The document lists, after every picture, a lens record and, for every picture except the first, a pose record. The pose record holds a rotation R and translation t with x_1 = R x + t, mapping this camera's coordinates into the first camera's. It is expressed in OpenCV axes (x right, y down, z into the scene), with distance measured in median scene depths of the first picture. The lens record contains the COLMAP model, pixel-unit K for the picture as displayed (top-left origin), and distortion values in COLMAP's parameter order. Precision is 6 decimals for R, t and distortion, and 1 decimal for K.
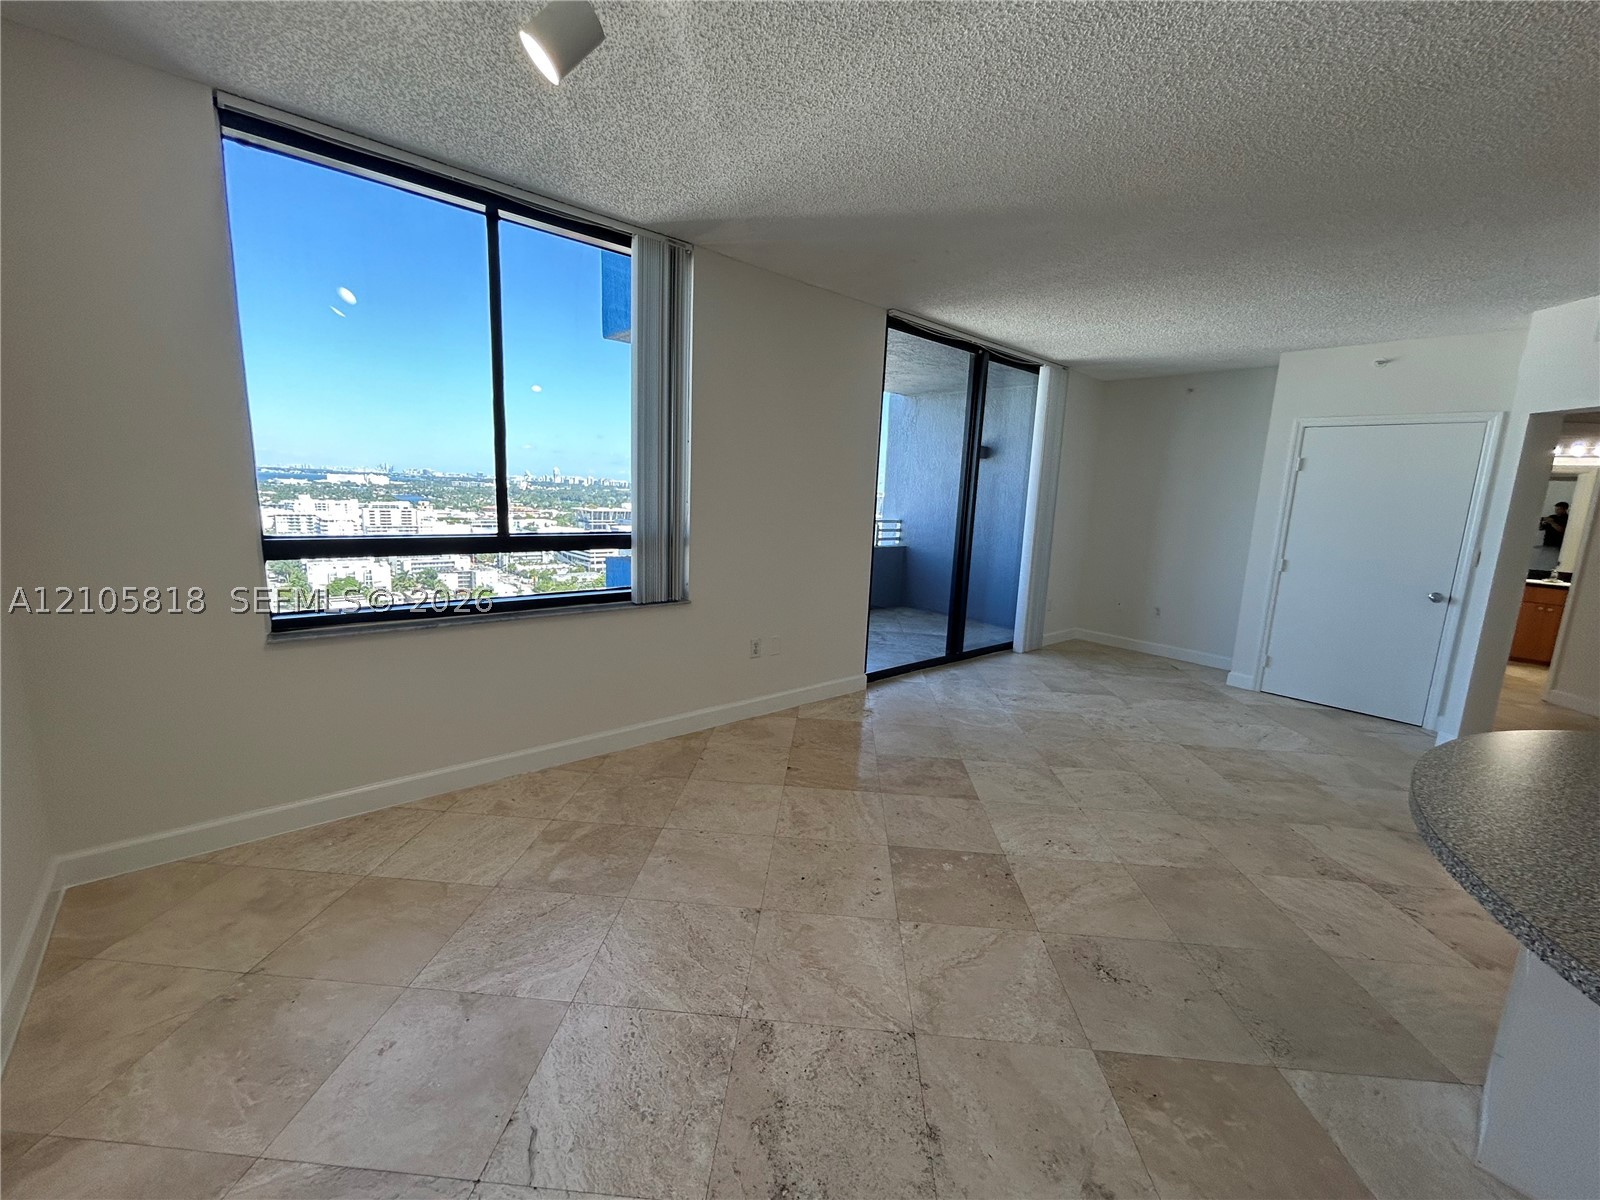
lens RADIAL K [[649.1, 0, 792.7], [0, 649.1, 604.3], [0, 0, 1]] dist [-0.002689, 0.000889]
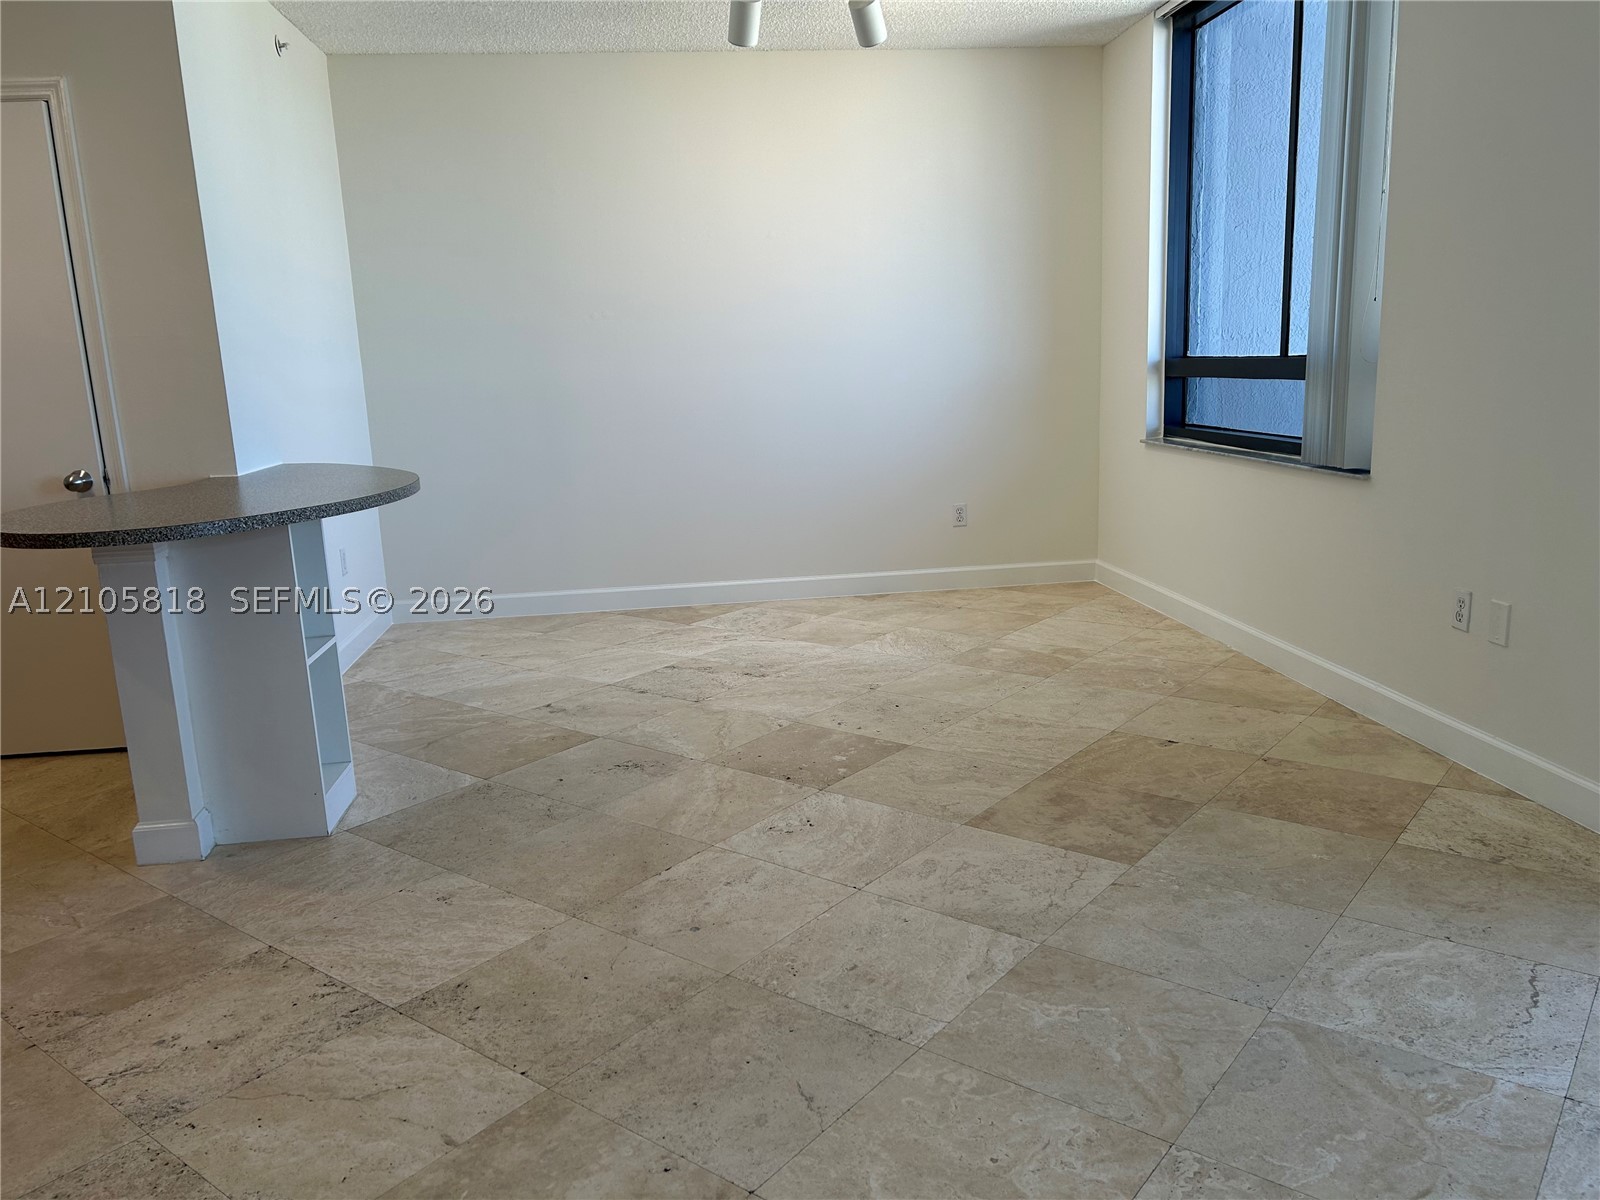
lens RADIAL K [[1210.6, 0, 803.2], [0, 1210.6, 598.3], [0, 0, 1]] dist [0.068569, -0.085124]
pose [[-0.568068, 0.137797, -0.811364, 1.274691], [-0.133737, 0.957322, 0.256220, -0.140078], [0.812043, 0.254059, -0.525395, 1.497972]]
